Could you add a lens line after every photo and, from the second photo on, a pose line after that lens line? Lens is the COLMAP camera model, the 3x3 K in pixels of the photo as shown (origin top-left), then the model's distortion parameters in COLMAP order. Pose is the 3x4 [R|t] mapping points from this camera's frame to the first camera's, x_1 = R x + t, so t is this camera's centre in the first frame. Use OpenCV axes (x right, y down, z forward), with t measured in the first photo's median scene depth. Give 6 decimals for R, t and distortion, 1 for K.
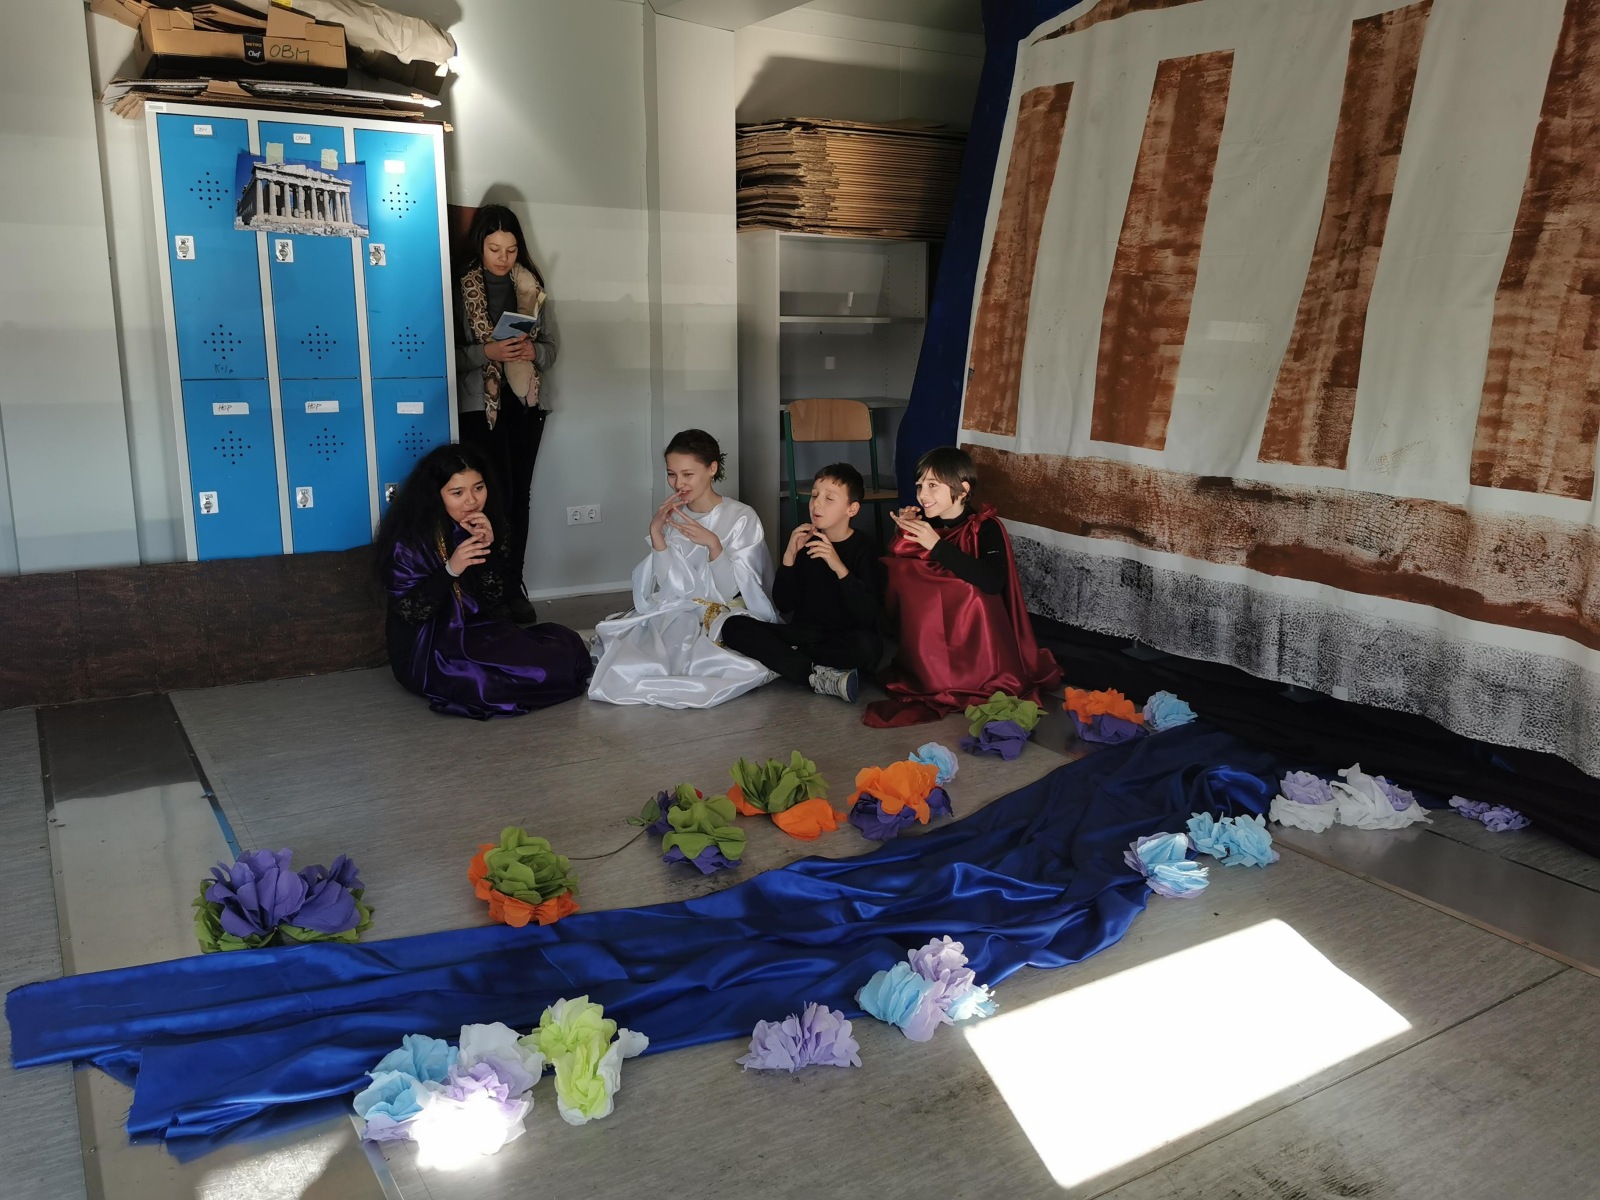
lens RADIAL K [[1301.6, 0, 800.0], [0, 1301.6, 600.0], [0, 0, 1]] dist [0.067891, -0.109296]
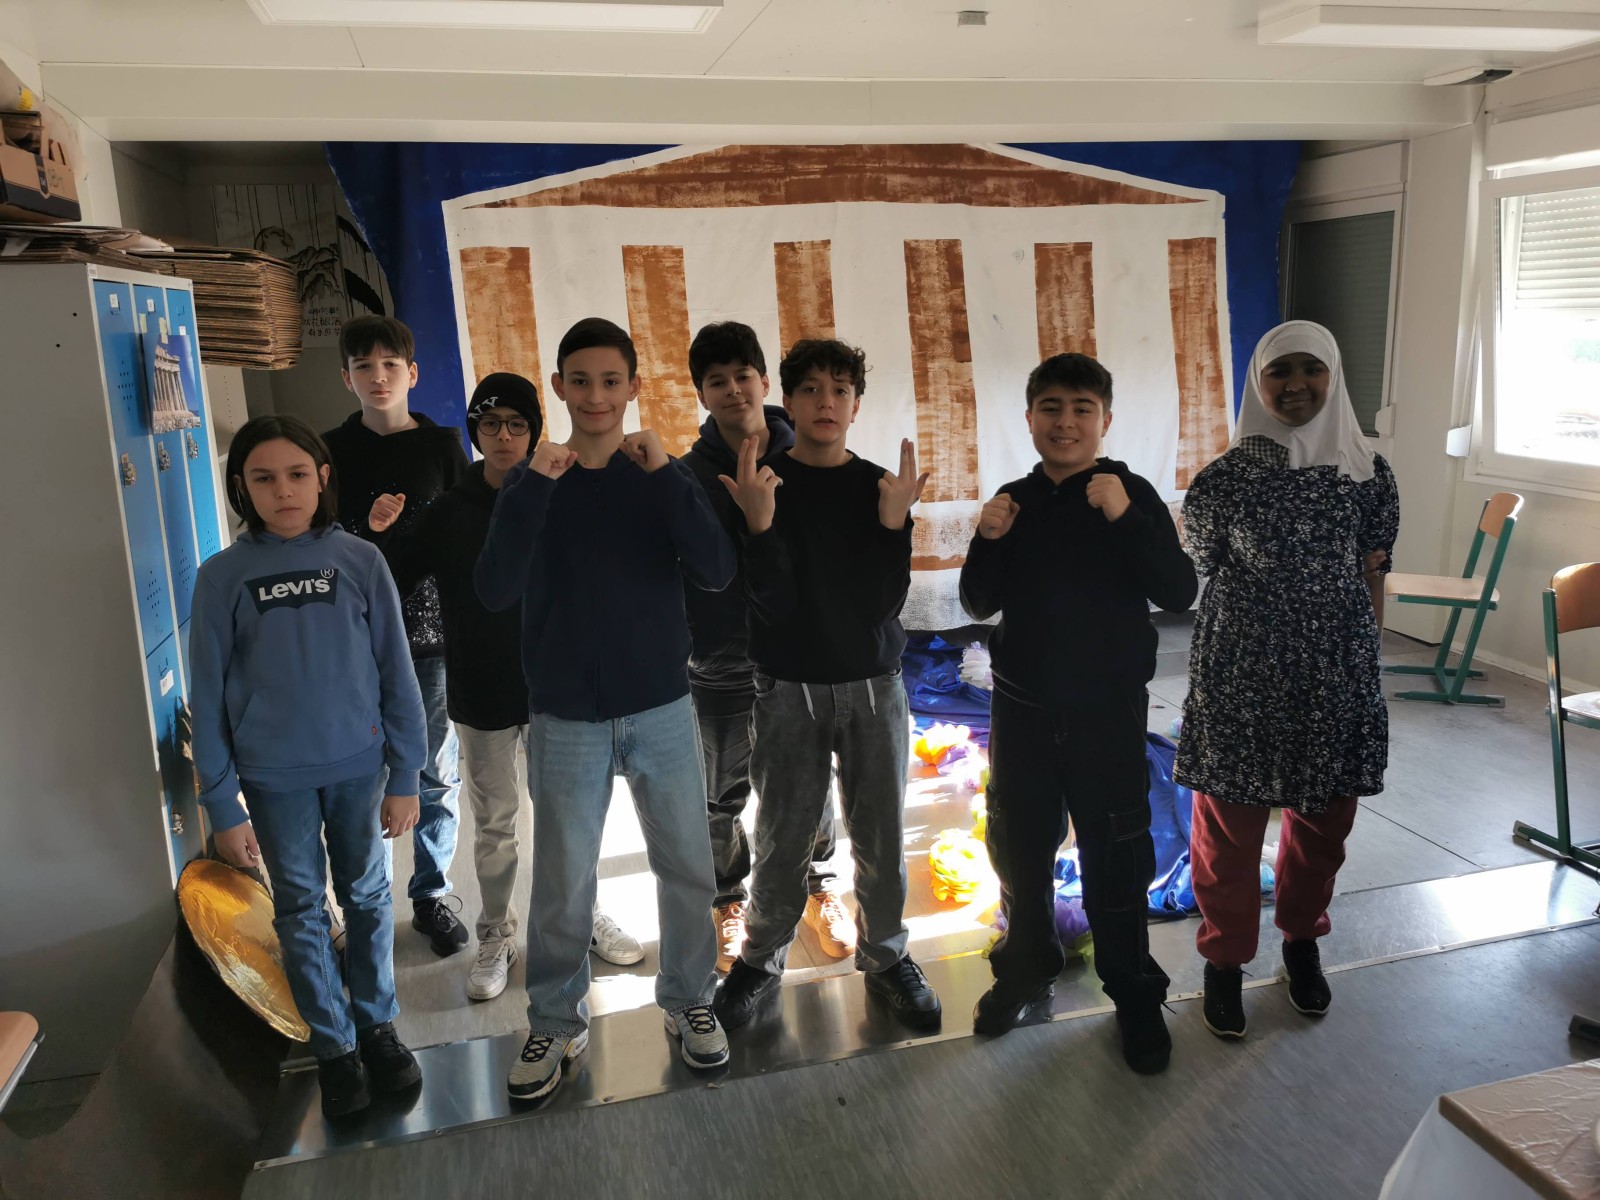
lens RADIAL K [[1243.3, 0, 800.0], [0, 1243.3, 600.0], [0, 0, 1]] dist [0.001913, 0.193225]
pose [[0.304875, -0.229509, 0.924325, -1.141236], [0.229008, 0.959721, 0.162763, -0.262150], [-0.924449, 0.162055, 0.345154, 0.512226]]
